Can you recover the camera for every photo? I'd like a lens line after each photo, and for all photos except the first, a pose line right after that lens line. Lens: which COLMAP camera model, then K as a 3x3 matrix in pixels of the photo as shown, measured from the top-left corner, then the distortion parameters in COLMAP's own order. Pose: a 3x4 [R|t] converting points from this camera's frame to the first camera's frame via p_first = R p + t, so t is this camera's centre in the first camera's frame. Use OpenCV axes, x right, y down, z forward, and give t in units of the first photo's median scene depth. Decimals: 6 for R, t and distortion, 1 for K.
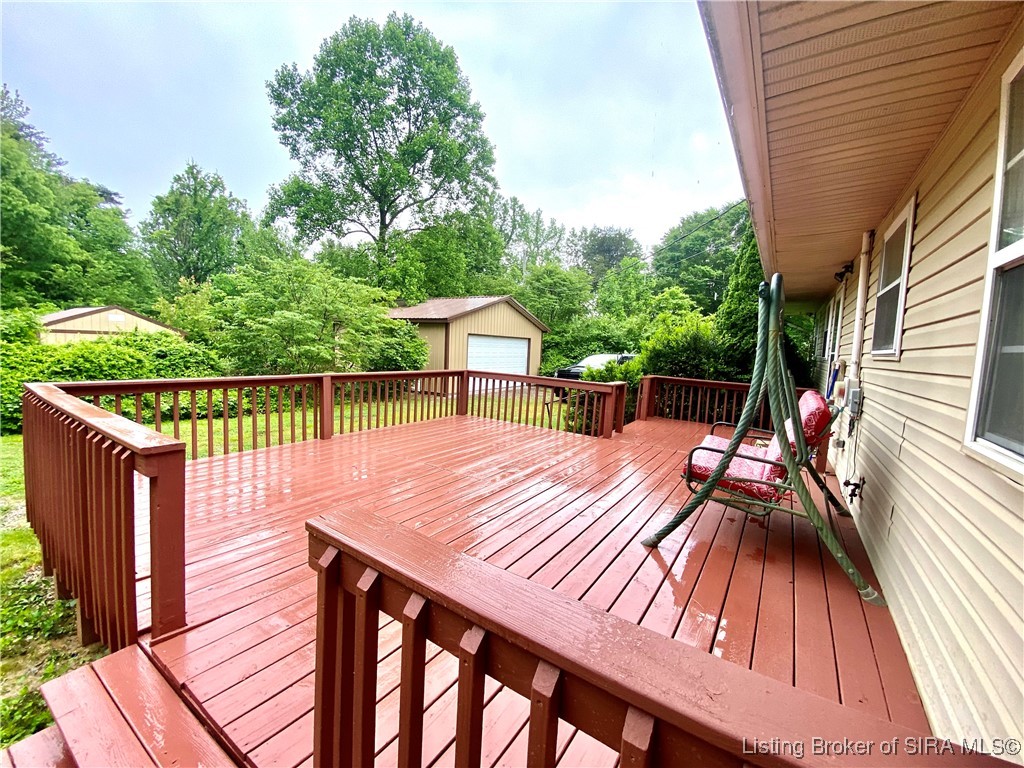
lens RADIAL K [[414.9, 0, 508.3], [0, 414.9, 380.2], [0, 0, 1]] dist [-0.030754, -0.000054]
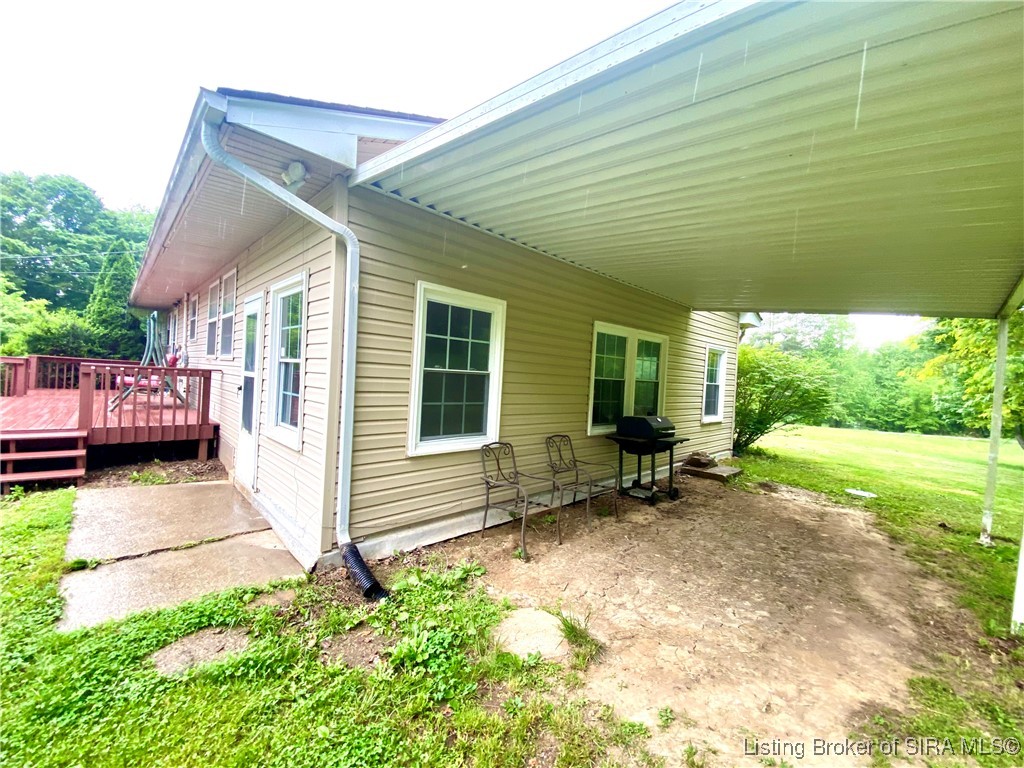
lens RADIAL K [[414.9, 0, 508.3], [0, 414.9, 380.2], [0, 0, 1]] dist [-0.030754, -0.000054]
pose [[0.196698, -0.050915, 0.979141, -0.590210], [0.037617, 0.998307, 0.044355, 0.068706], [-0.979742, 0.028108, 0.198280, -0.701047]]
